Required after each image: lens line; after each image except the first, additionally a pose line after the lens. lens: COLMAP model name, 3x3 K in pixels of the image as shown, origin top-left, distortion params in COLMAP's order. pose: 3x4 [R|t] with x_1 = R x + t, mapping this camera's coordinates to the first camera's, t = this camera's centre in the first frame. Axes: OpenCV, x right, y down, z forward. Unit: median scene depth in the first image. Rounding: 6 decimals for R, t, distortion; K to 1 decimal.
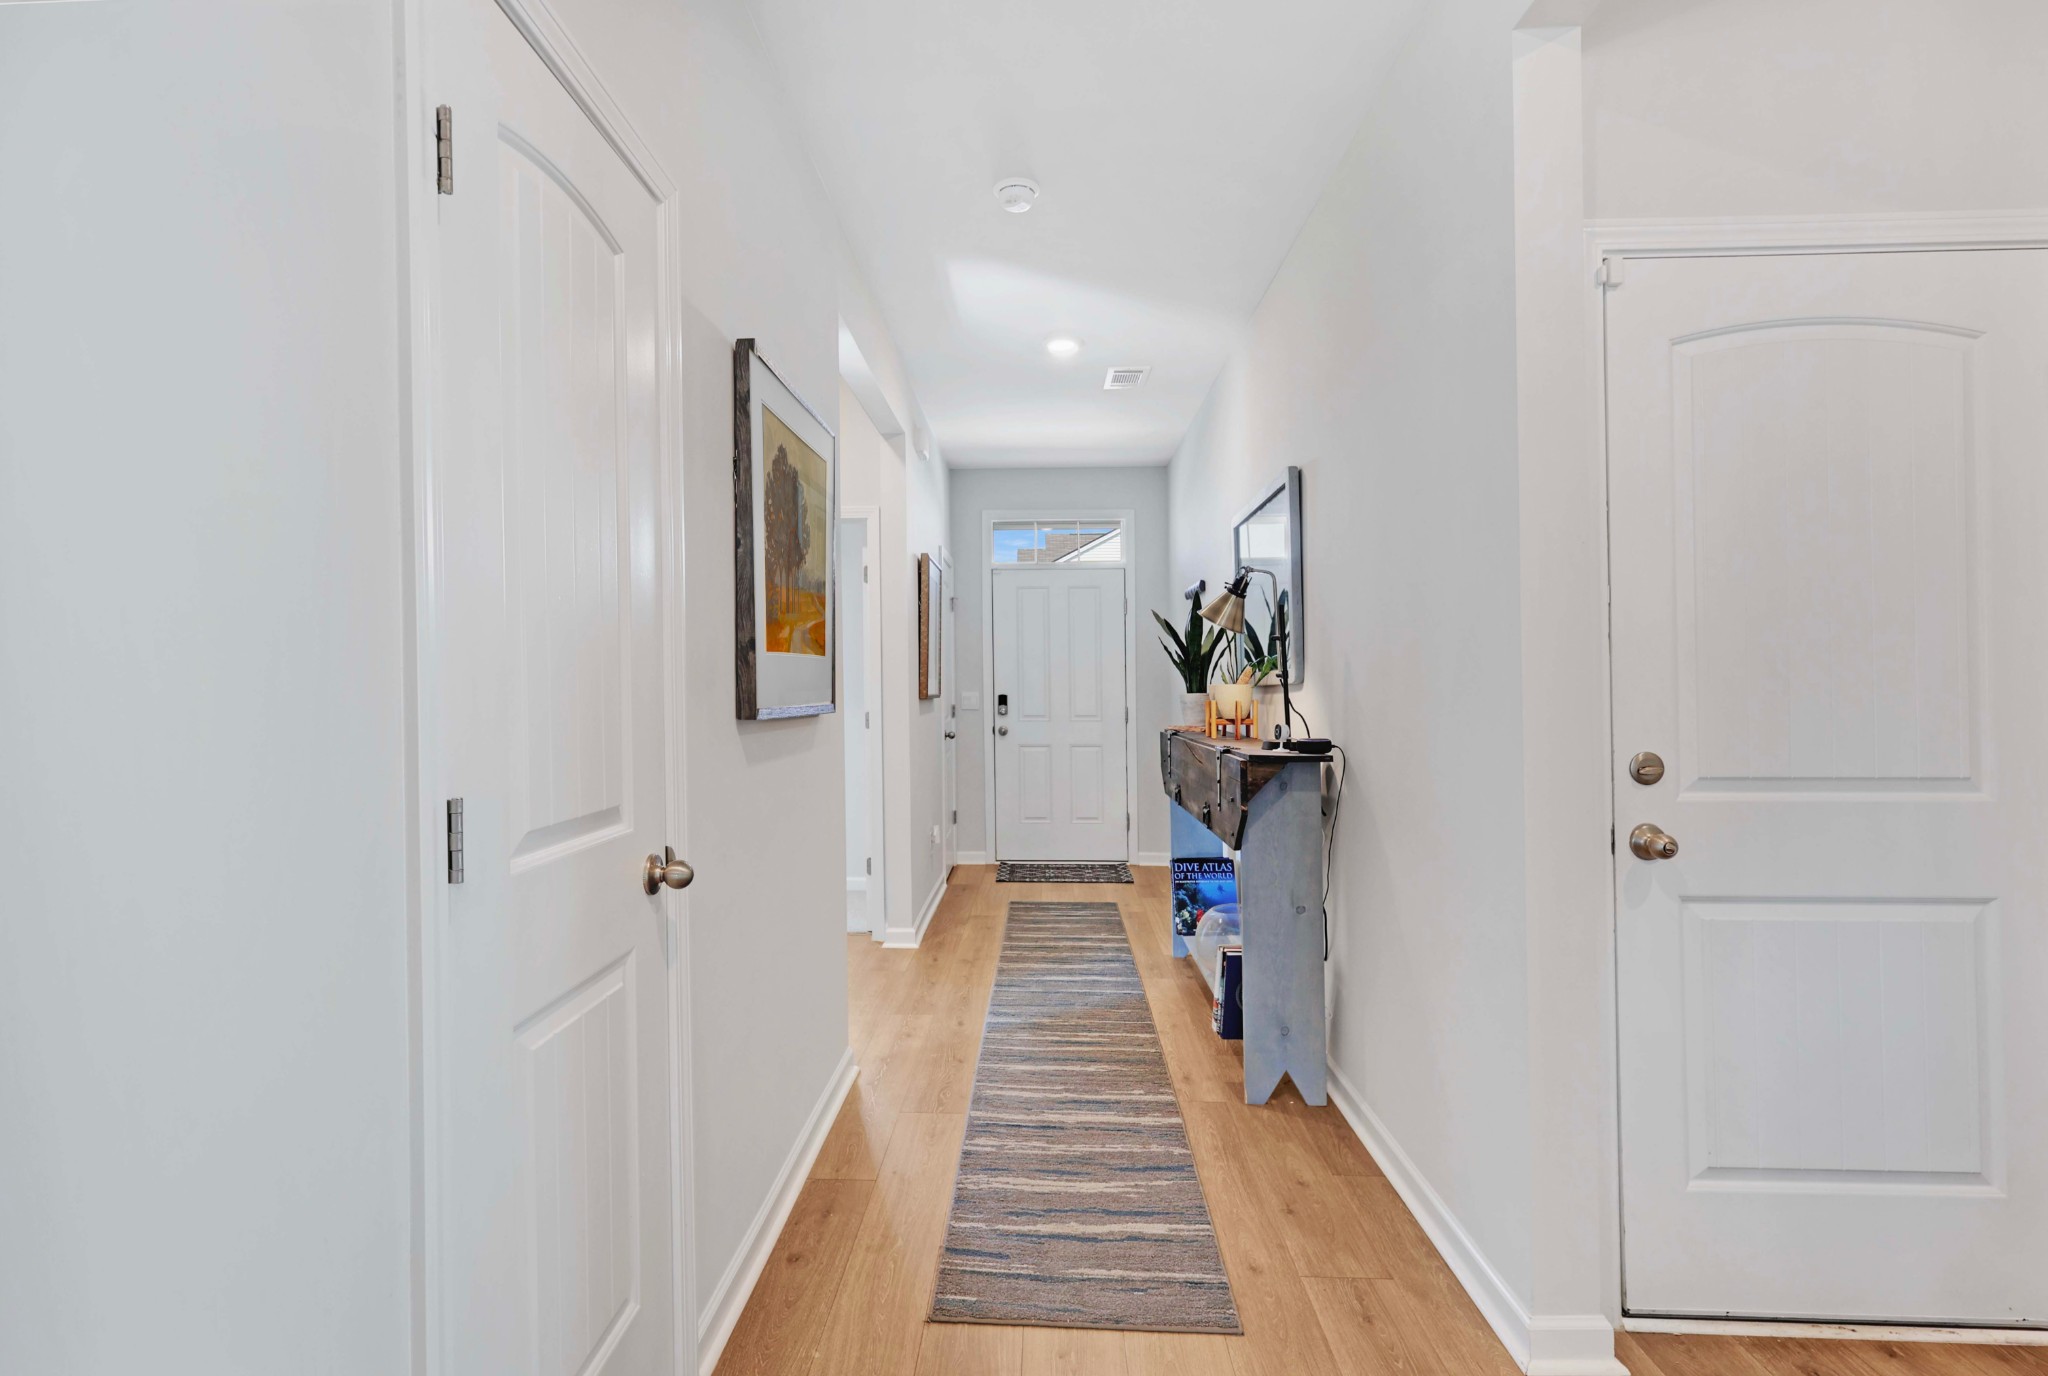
lens RADIAL K [[954.6, 0, 1024.0], [0, 954.6, 688.0], [0, 0, 1]] dist [-0.000100, -0.000003]
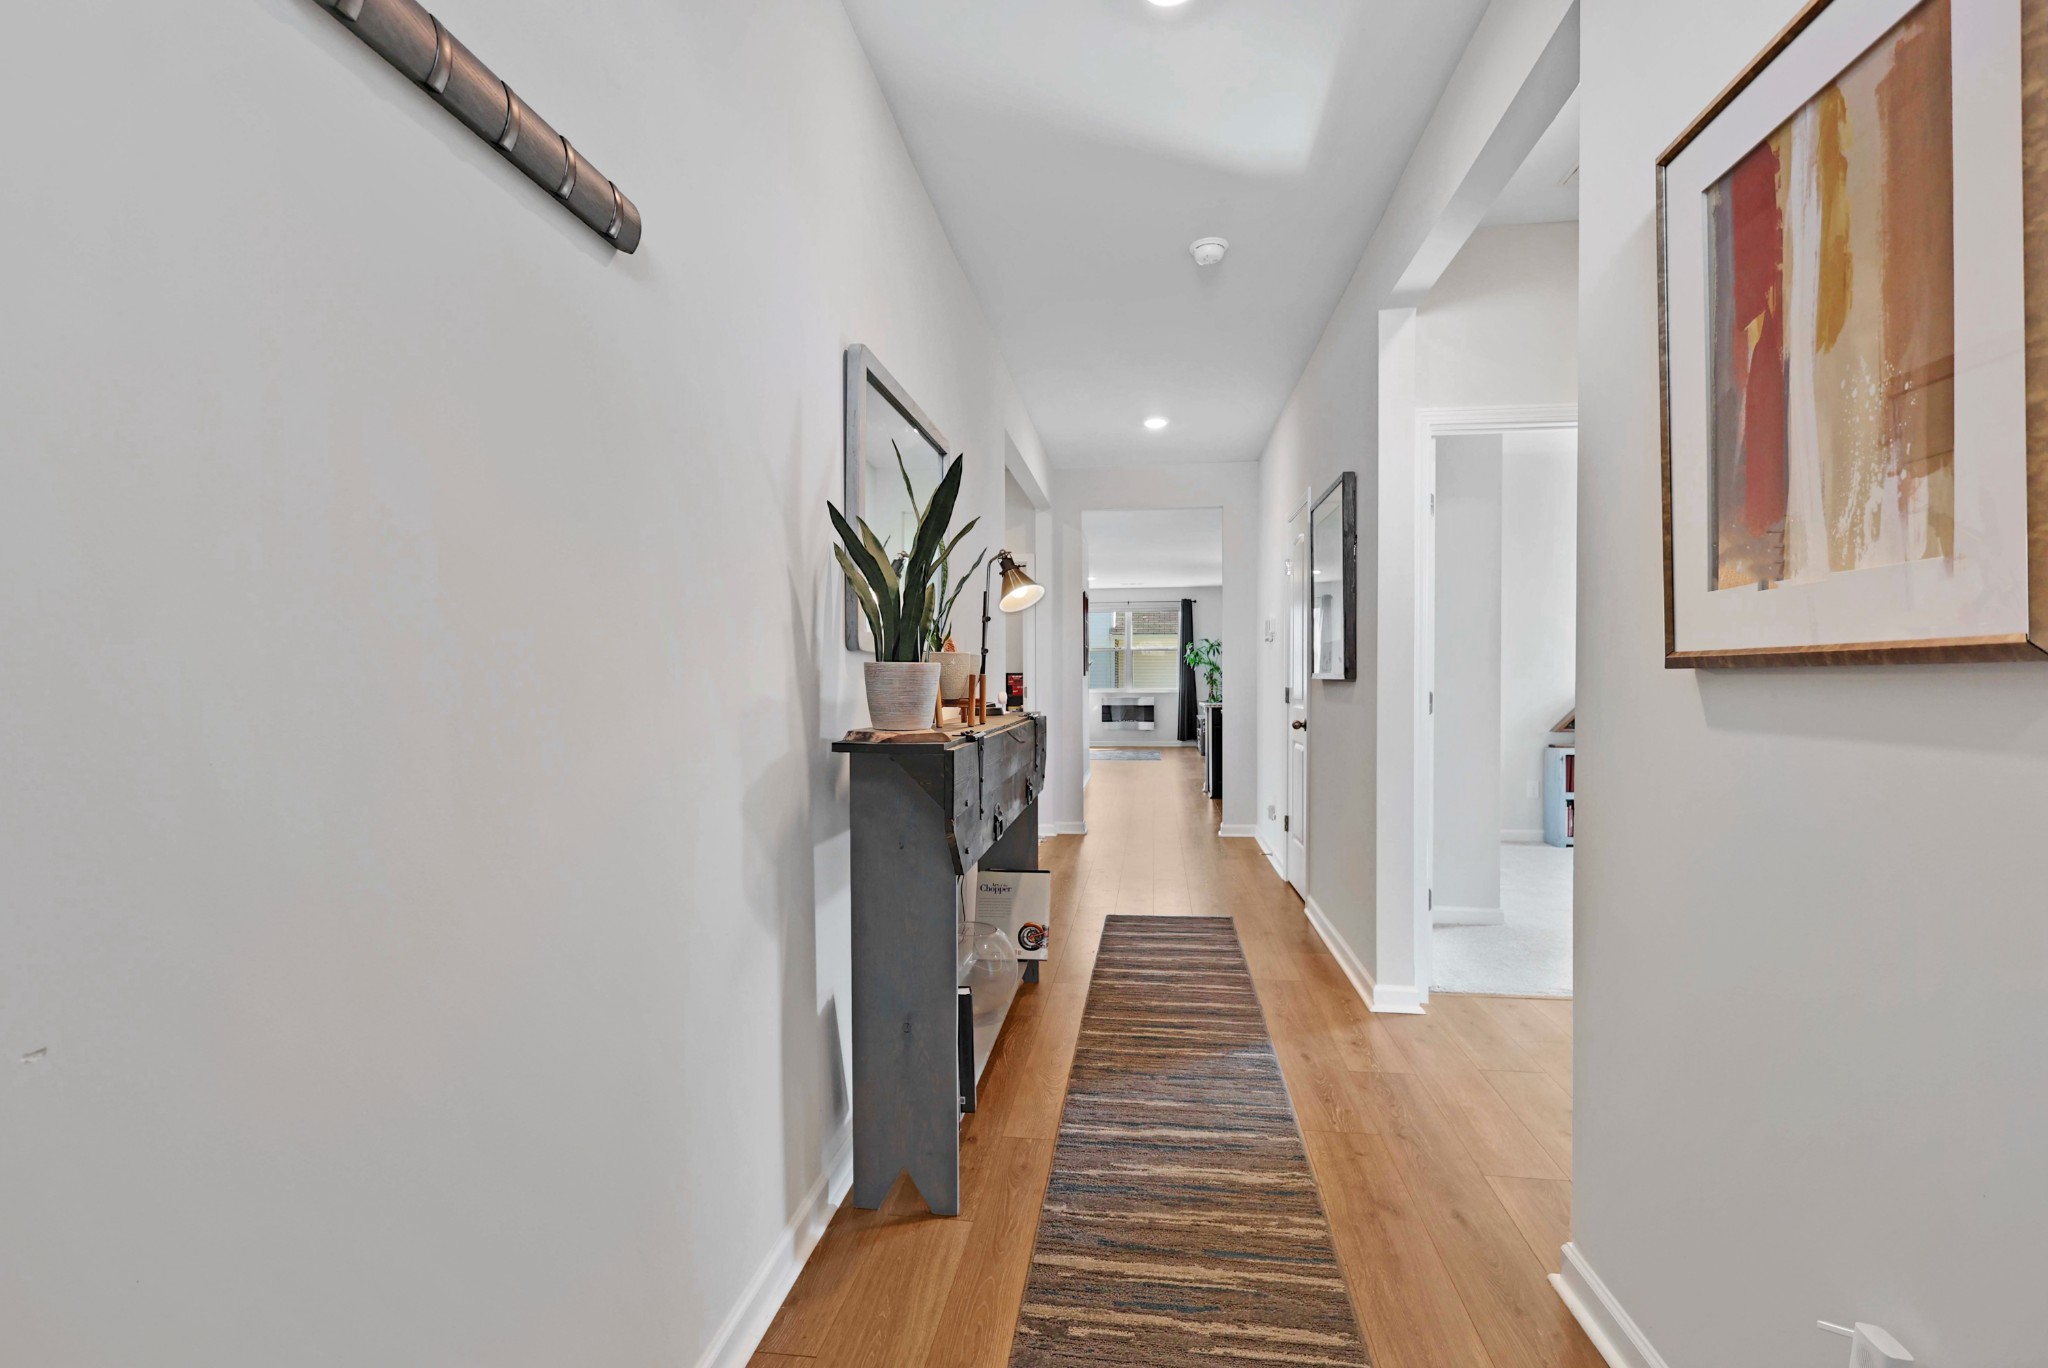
lens RADIAL K [[912.0, 0, 1037.1], [0, 912.0, 674.8], [0, 0, 1]] dist [0.000040, 0.007175]
pose [[-0.994964, 0.009963, 0.099737, 0.089915], [0.009413, 0.999938, -0.005986, 0.019070], [-0.099790, -0.005017, -0.994996, 1.913085]]
